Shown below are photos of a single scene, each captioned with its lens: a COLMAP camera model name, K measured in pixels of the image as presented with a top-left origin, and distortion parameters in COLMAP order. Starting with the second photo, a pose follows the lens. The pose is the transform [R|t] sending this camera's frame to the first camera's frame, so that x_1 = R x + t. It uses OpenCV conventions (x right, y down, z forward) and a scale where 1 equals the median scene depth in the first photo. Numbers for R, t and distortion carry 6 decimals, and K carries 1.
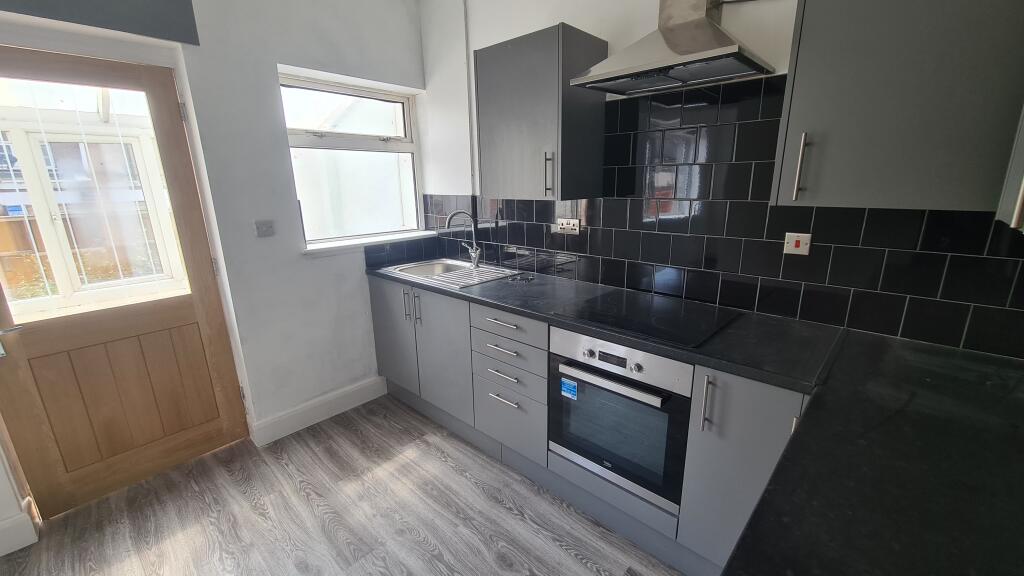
lens RADIAL K [[419.1, 0, 513.4], [0, 419.1, 288.7], [0, 0, 1]] dist [0.001391, -0.000021]
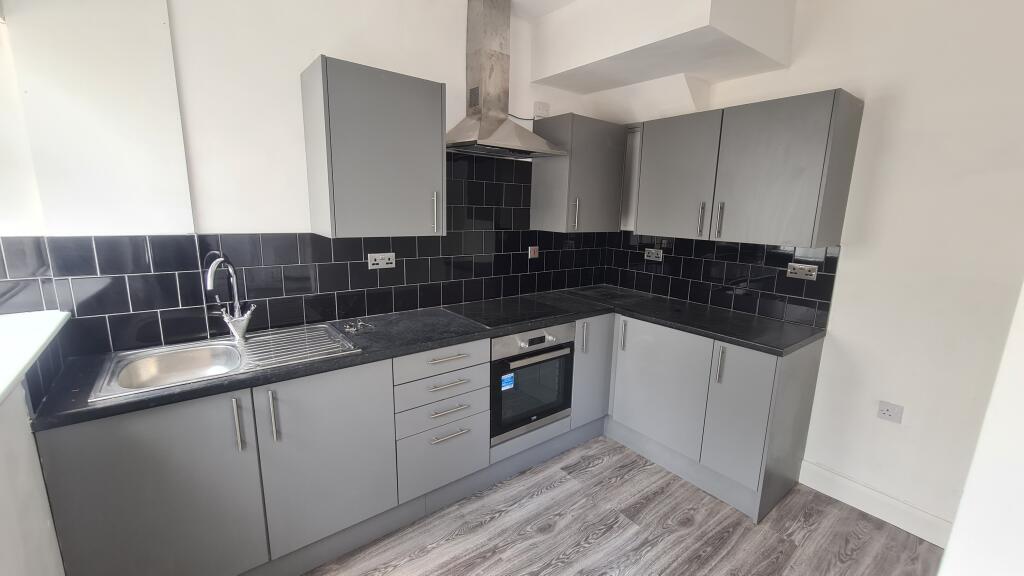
lens RADIAL K [[419.1, 0, 529.6], [0, 419.1, 290.9], [0, 0, 1]] dist [0.001391, -0.000021]
pose [[0.140361, -0.175381, 0.974444, -0.985021], [0.222269, 0.964648, 0.141602, -0.178842], [-0.964829, 0.196714, 0.174381, 0.628883]]
